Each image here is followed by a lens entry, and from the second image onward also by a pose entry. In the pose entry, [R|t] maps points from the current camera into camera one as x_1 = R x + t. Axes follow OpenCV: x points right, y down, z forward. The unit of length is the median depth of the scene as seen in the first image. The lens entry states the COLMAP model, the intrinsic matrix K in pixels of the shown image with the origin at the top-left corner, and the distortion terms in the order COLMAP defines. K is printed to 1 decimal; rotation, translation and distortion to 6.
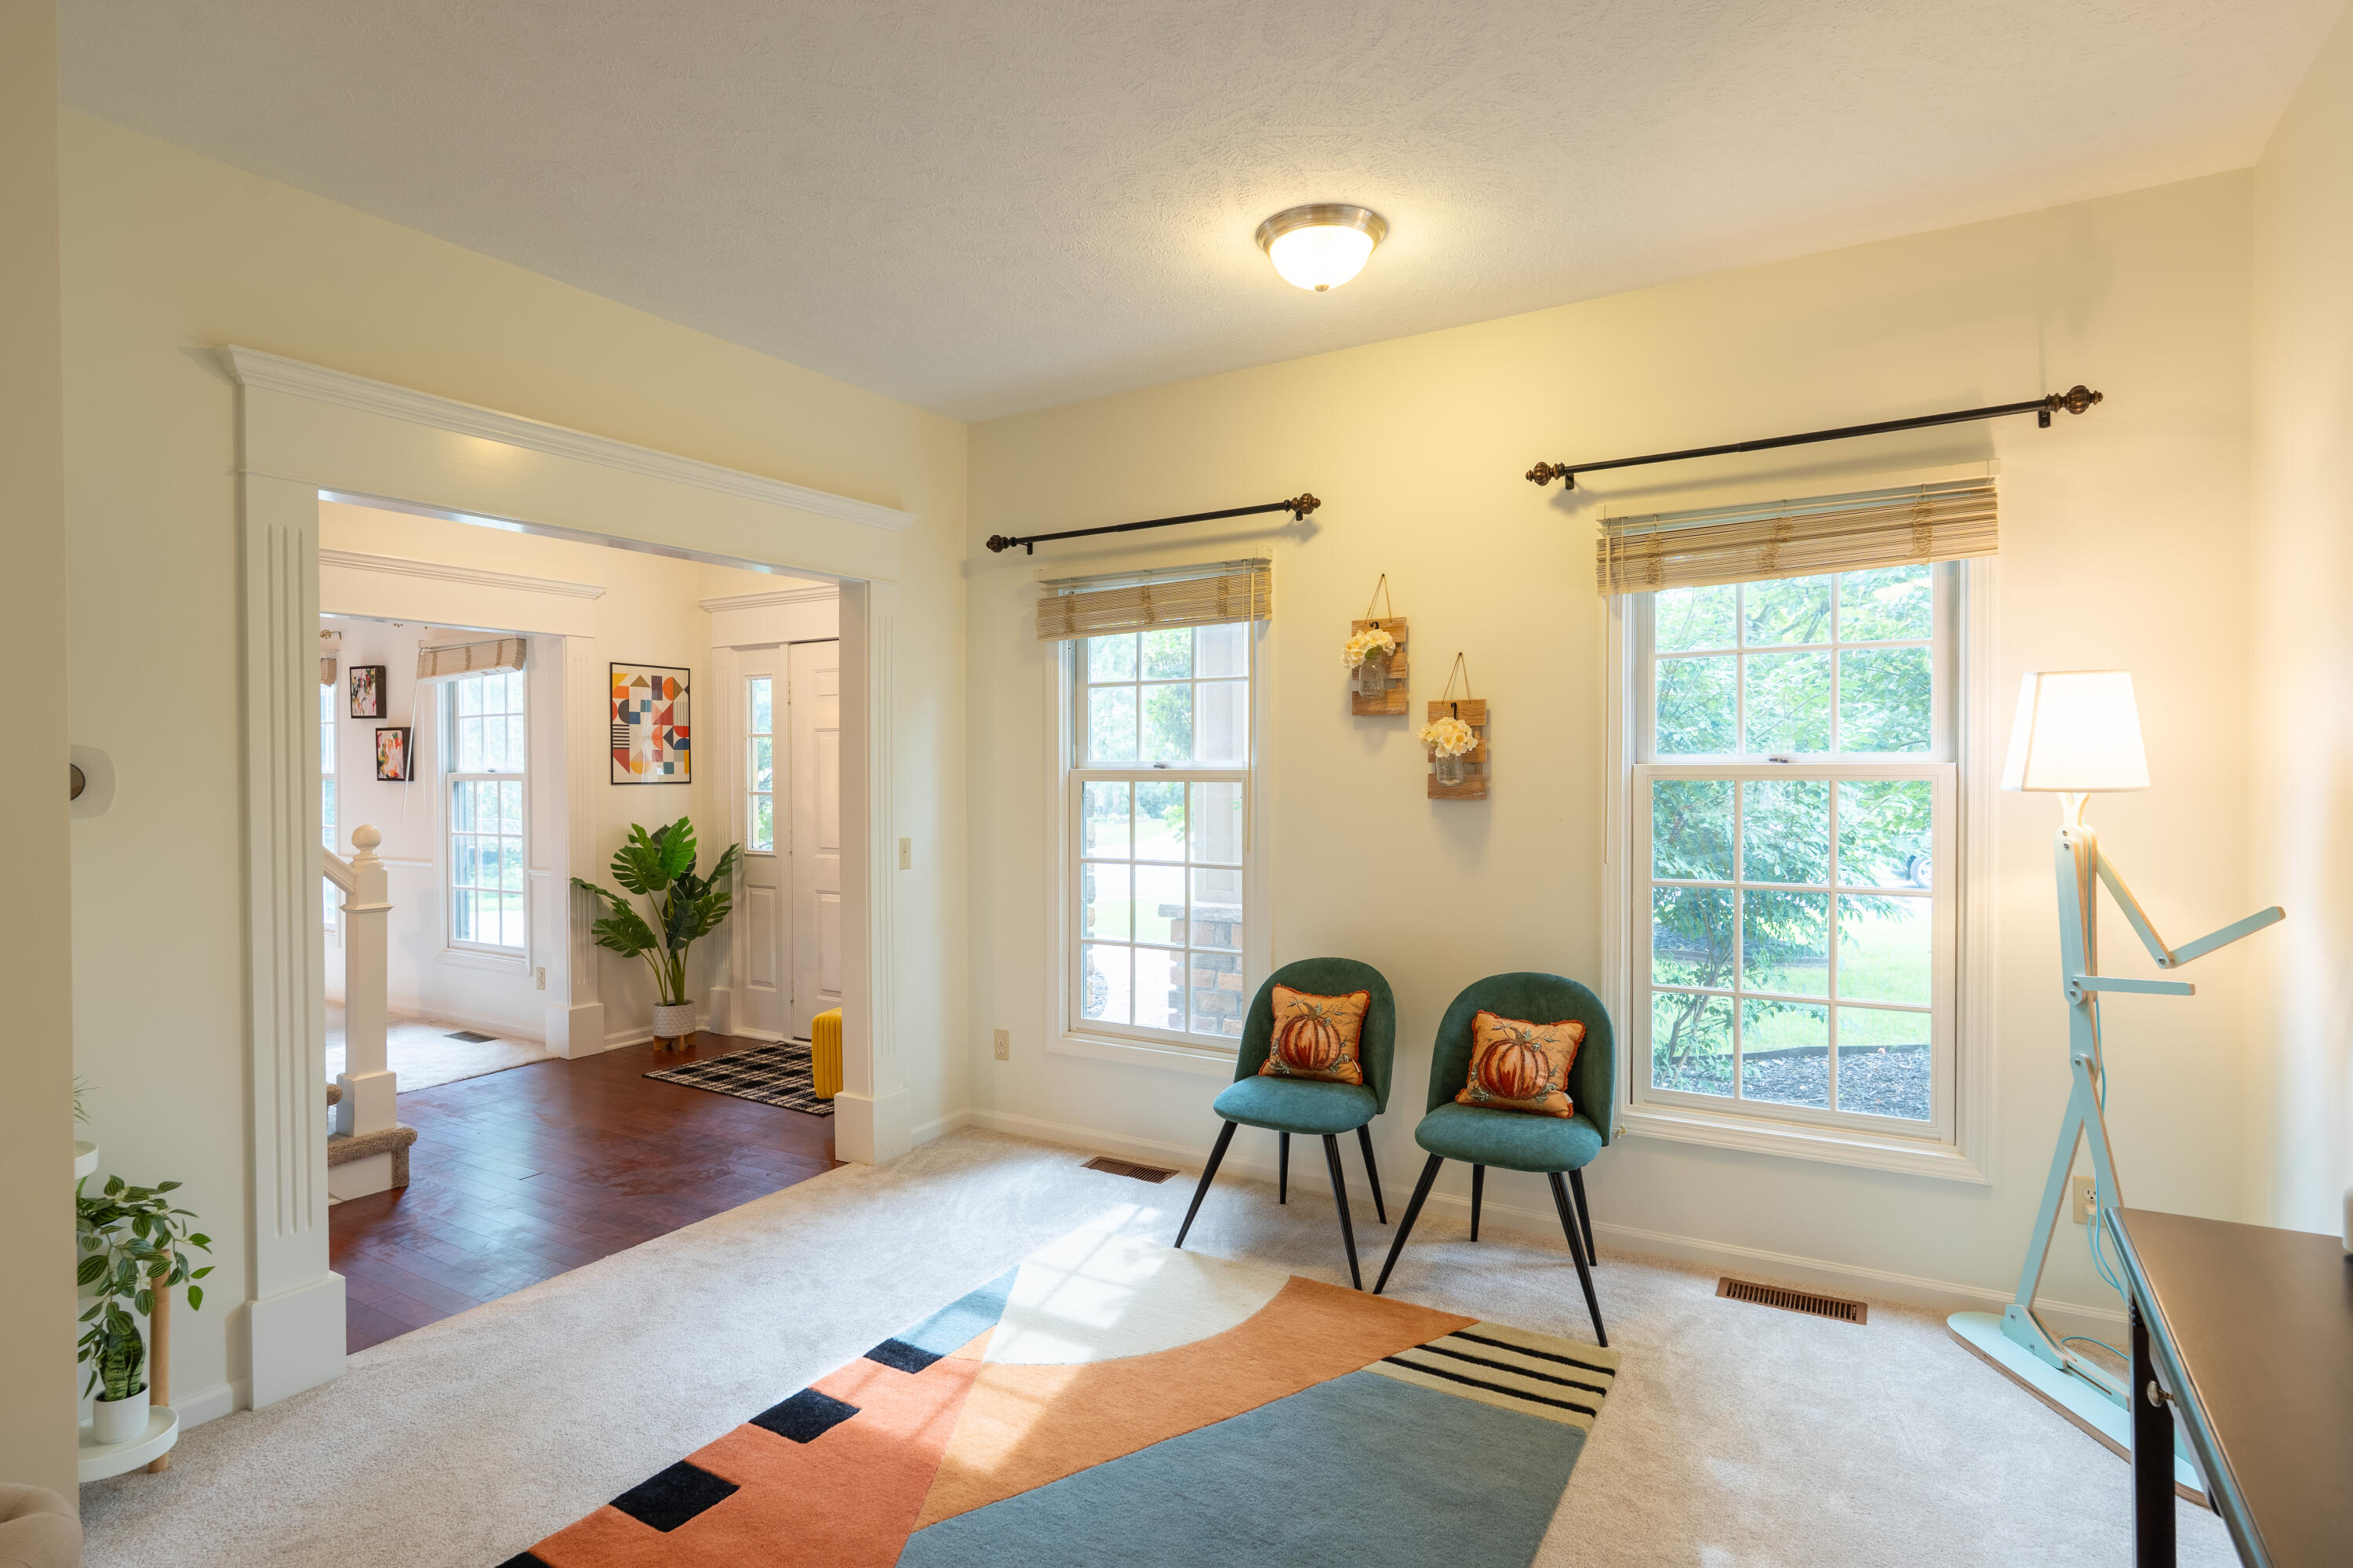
lens RADIAL K [[1173.5, 0, 1200.5], [0, 1173.5, 780.6], [0, 0, 1]] dist [-0.005554, -0.000210]
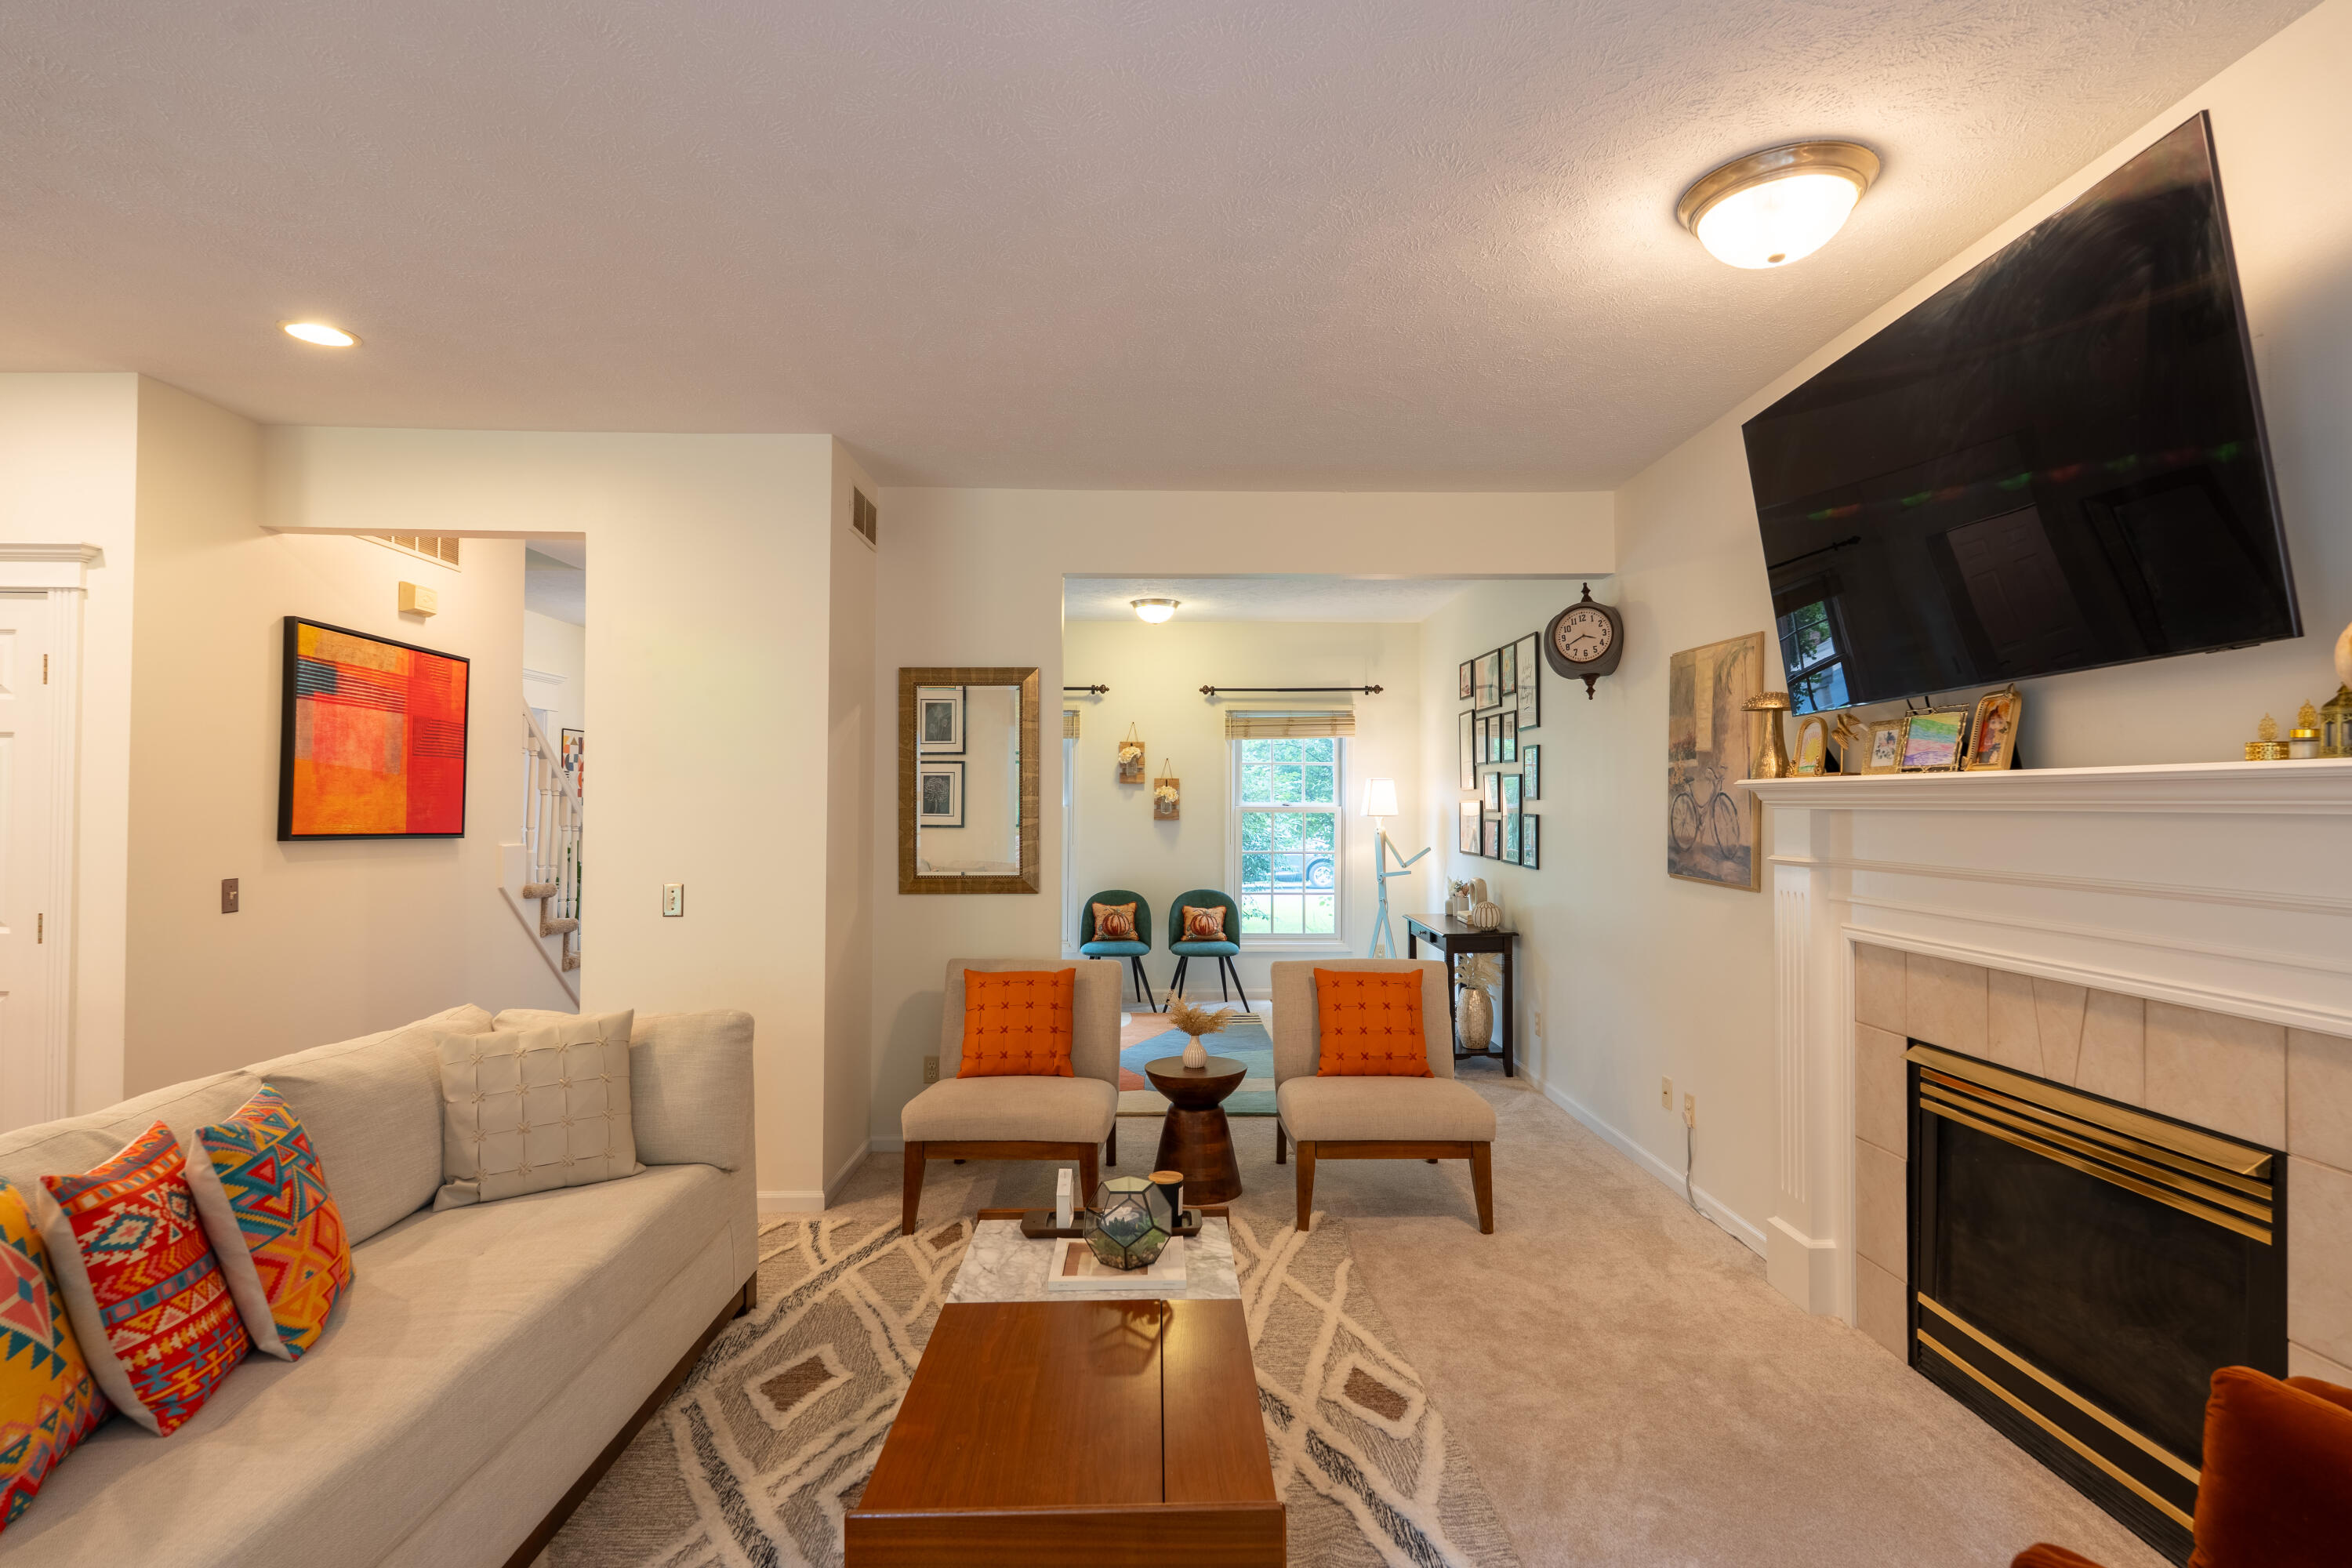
lens RADIAL K [[1173.0, 0, 1174.7], [0, 1173.0, 771.1], [0, 0, 1]] dist [-0.005554, -0.000210]
pose [[0.845755, 0.021454, 0.533140, -1.115208], [-0.002741, 0.999353, -0.035865, 0.001711], [-0.533565, 0.028872, 0.845266, -1.098895]]
